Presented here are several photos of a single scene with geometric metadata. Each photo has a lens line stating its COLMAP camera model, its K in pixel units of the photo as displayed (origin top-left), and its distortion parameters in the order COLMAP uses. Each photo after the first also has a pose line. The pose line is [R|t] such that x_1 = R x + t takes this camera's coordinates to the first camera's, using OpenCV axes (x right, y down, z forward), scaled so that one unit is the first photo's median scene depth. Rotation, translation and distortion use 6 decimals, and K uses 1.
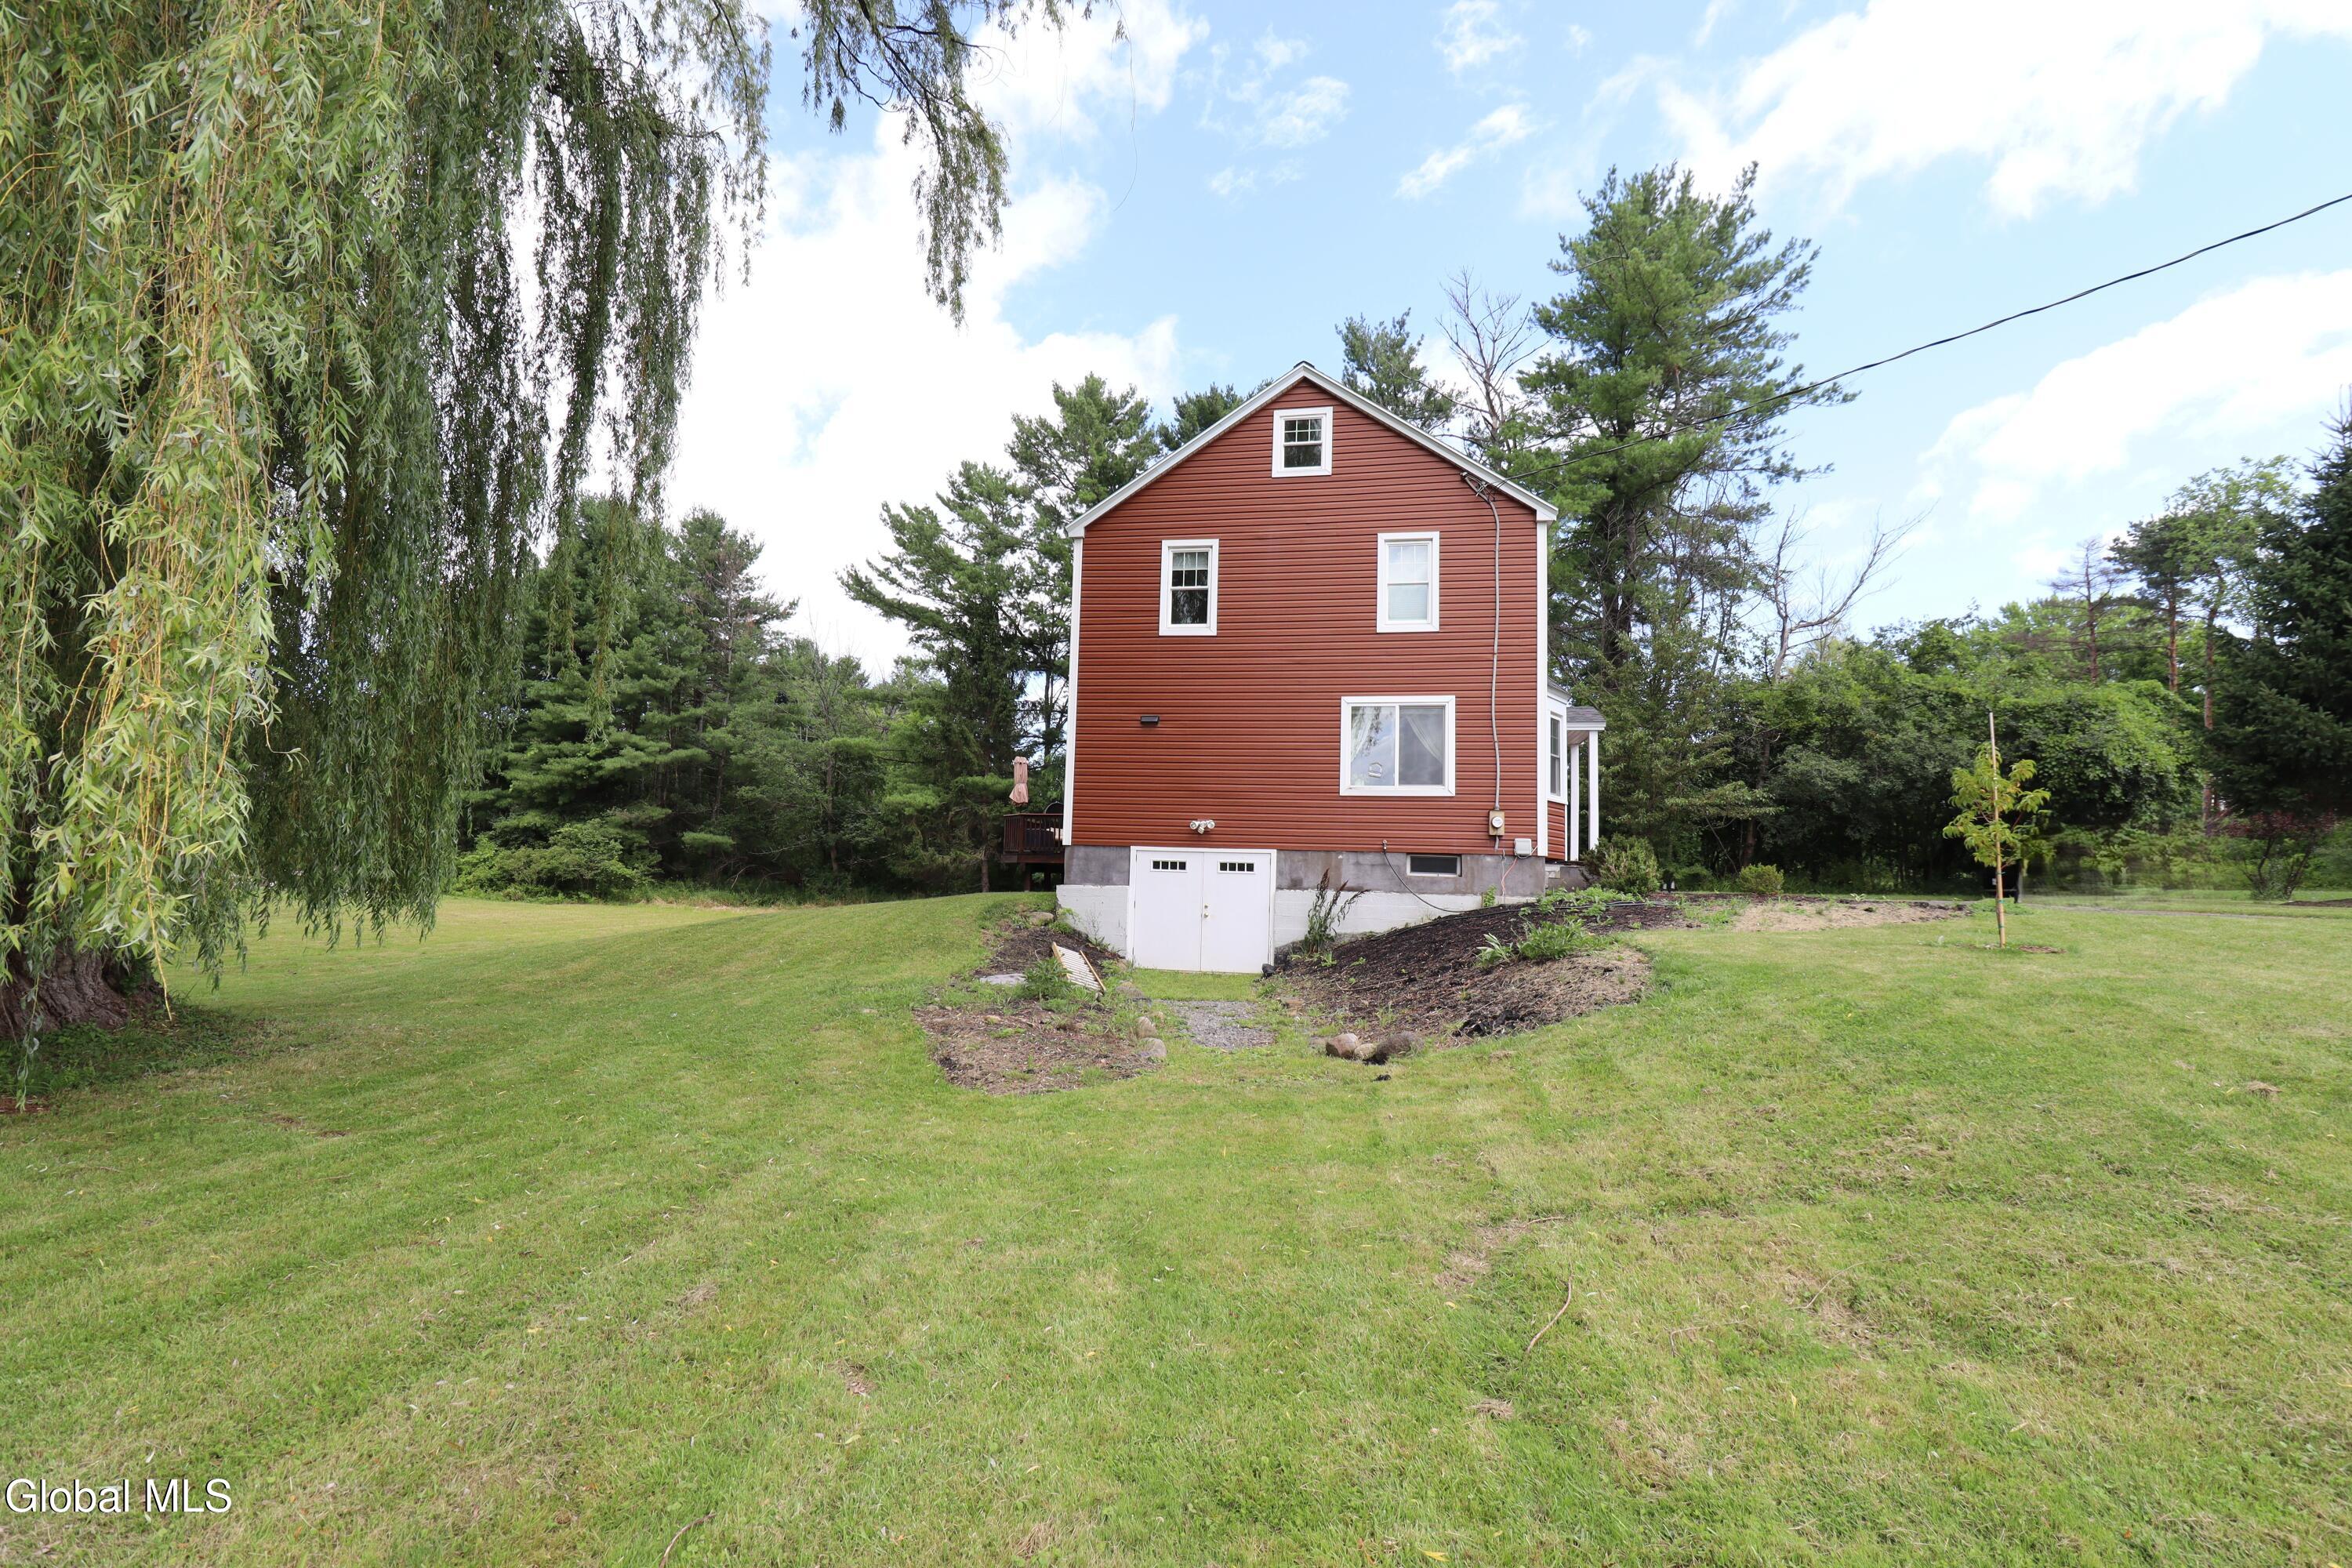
lens RADIAL K [[1093.4, 0, 1161.6], [0, 1093.4, 796.3], [0, 0, 1]] dist [-0.000502, -0.012536]
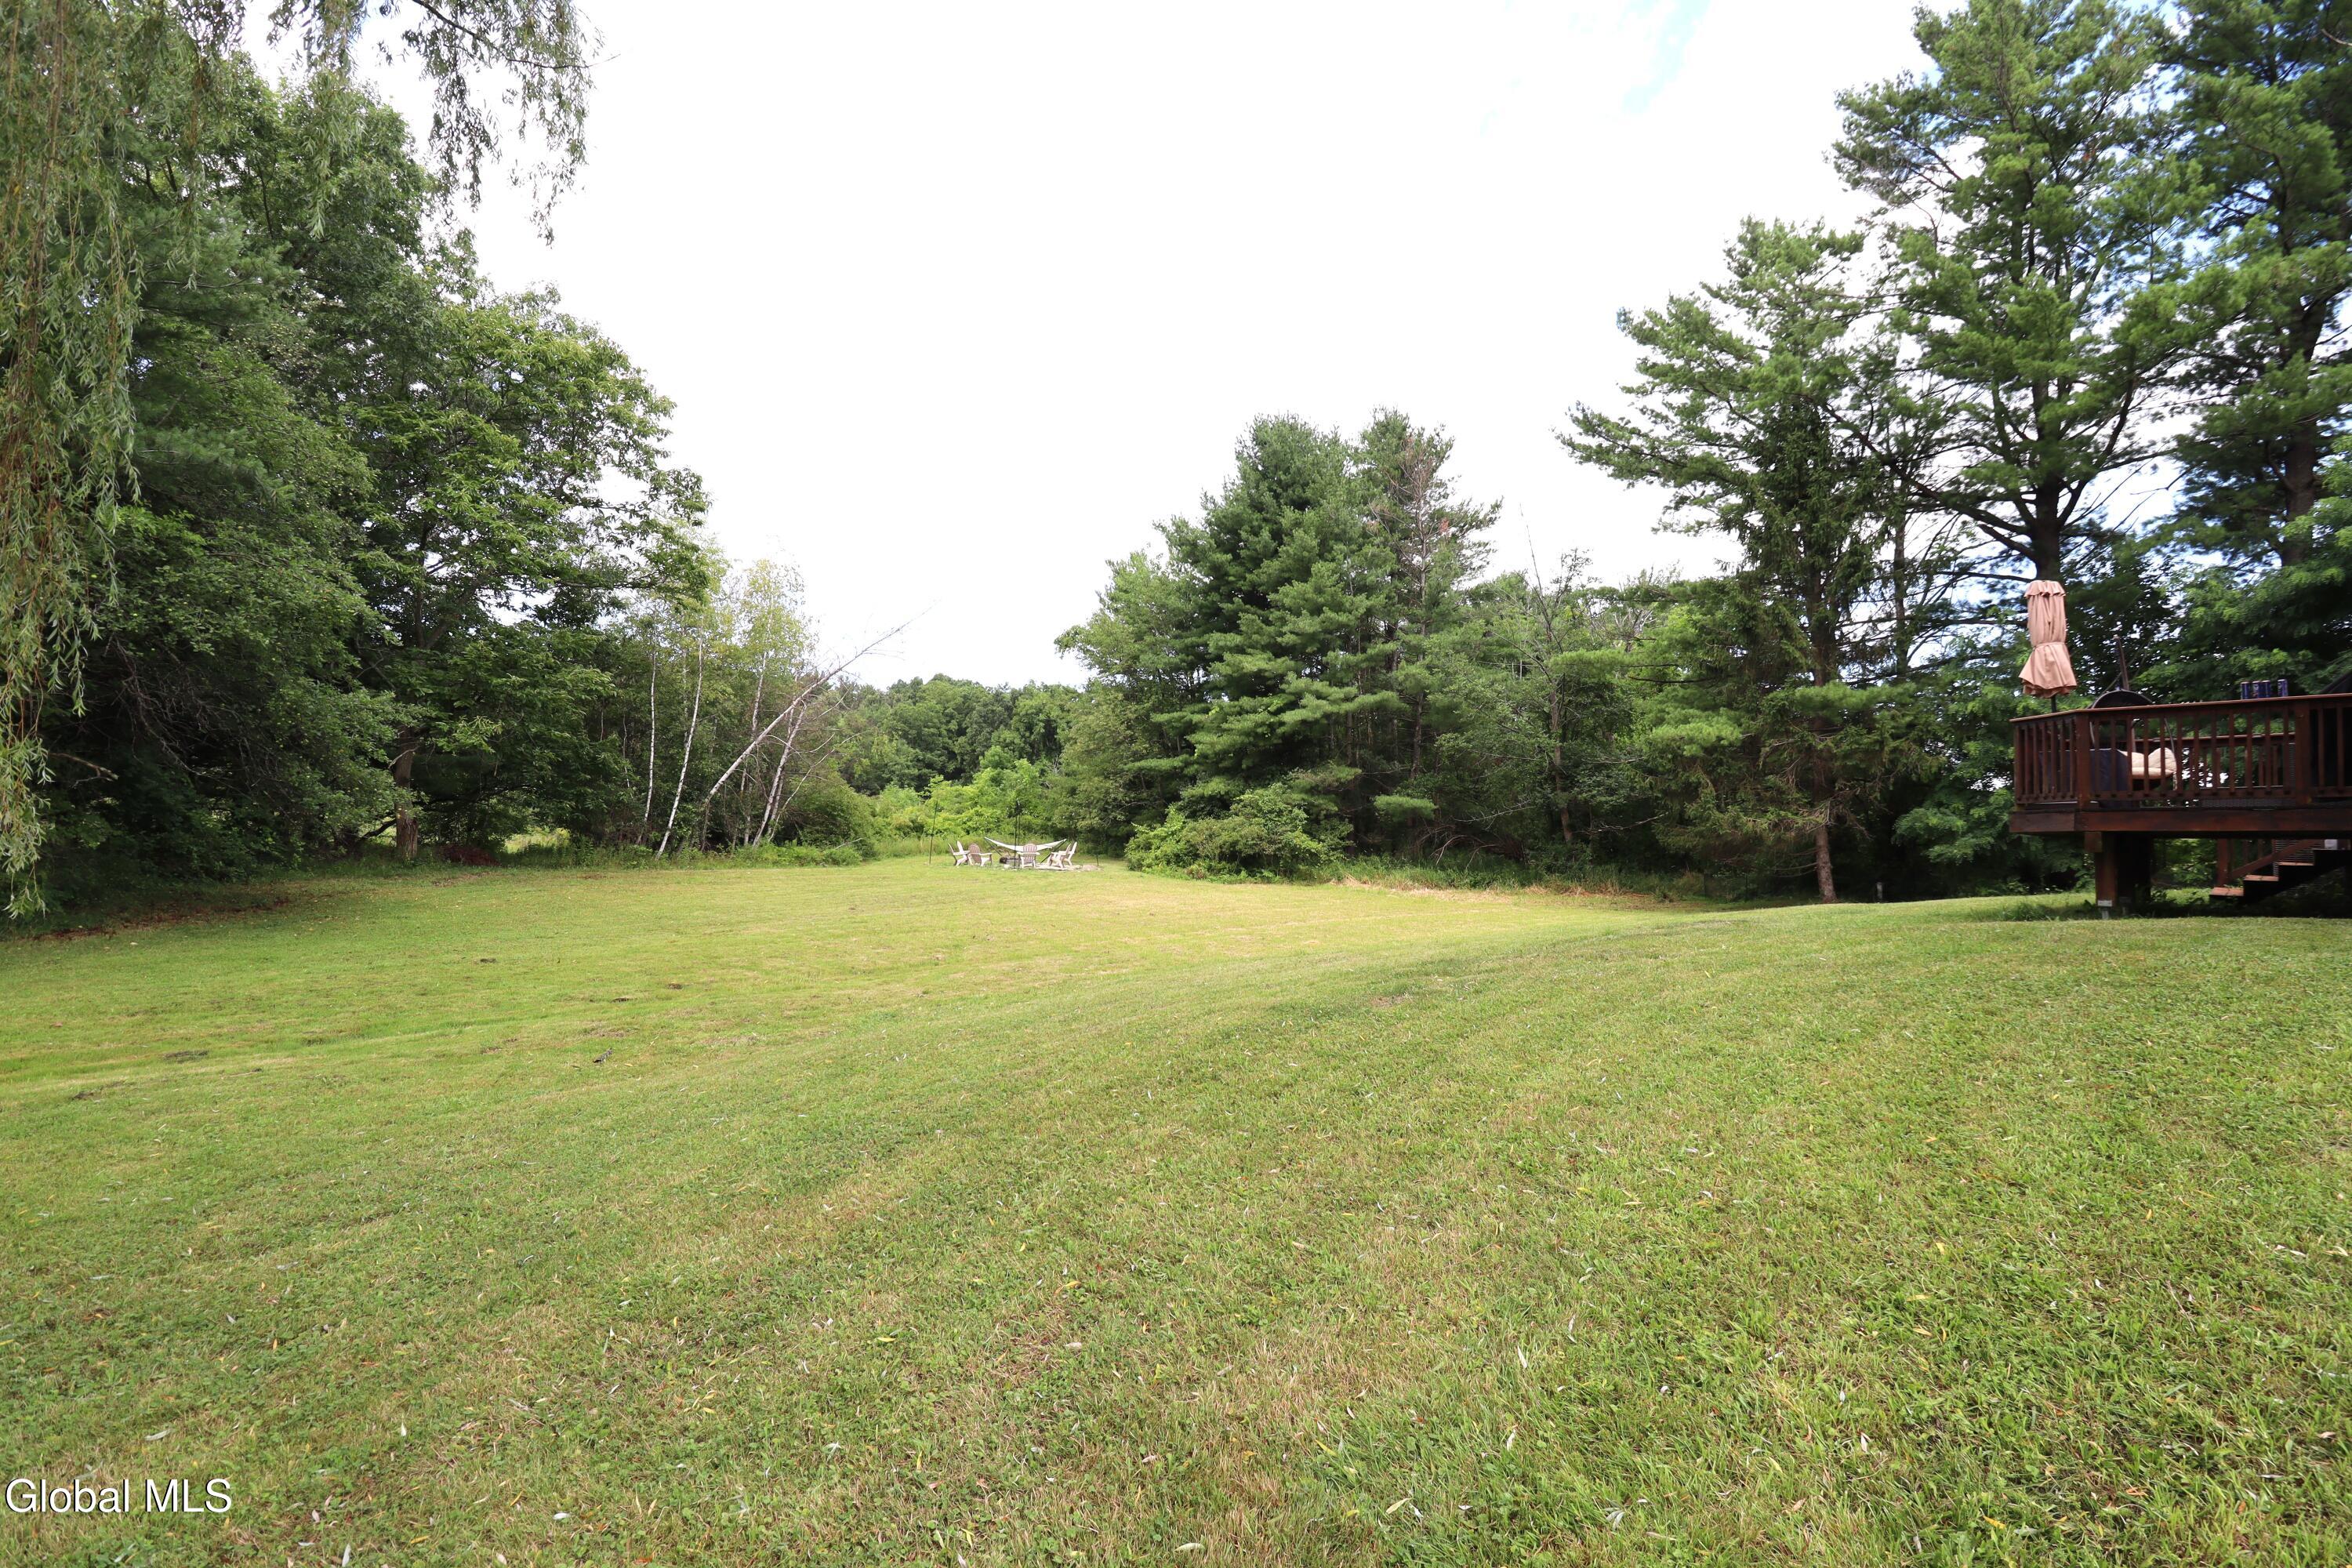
lens RADIAL K [[1093.4, 0, 1161.6], [0, 1093.4, 796.3], [0, 0, 1]] dist [-0.000502, -0.012536]
pose [[0.808574, -0.030664, -0.587594, -0.090314], [0.048646, 0.998706, 0.014822, 0.013537], [0.586379, -0.040569, 0.809020, 0.252709]]
